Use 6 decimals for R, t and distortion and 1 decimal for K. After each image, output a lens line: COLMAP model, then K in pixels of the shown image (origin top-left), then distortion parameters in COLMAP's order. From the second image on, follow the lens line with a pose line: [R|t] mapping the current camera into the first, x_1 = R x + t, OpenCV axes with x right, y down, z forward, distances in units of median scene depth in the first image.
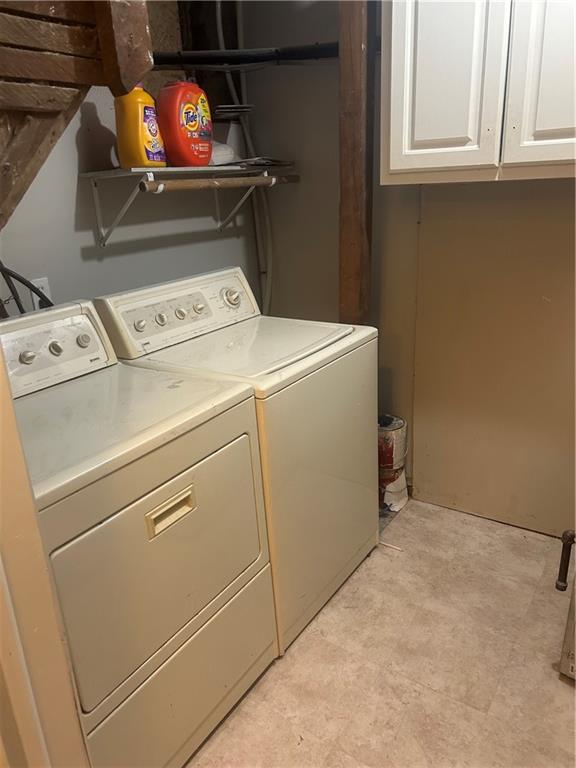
lens RADIAL K [[575.2, 0, 287.4], [0, 575.2, 385.6], [0, 0, 1]] dist [0.026300, -0.027996]
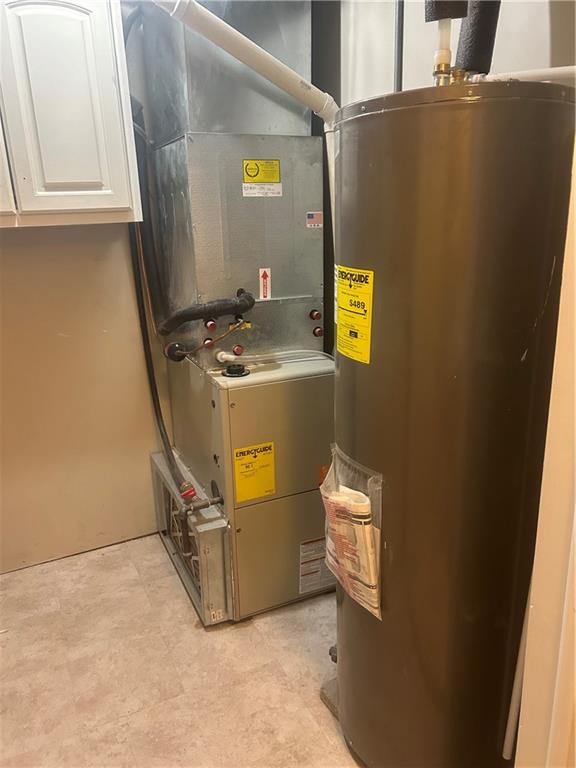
lens RADIAL K [[575.2, 0, 285.8], [0, 575.2, 382.7], [0, 0, 1]] dist [0.026300, -0.027996]
pose [[0.516497, -0.224477, 0.826342, -0.299251], [0.303371, 0.950403, 0.068559, -0.012847], [-0.800748, 0.215278, 0.558980, 0.088525]]
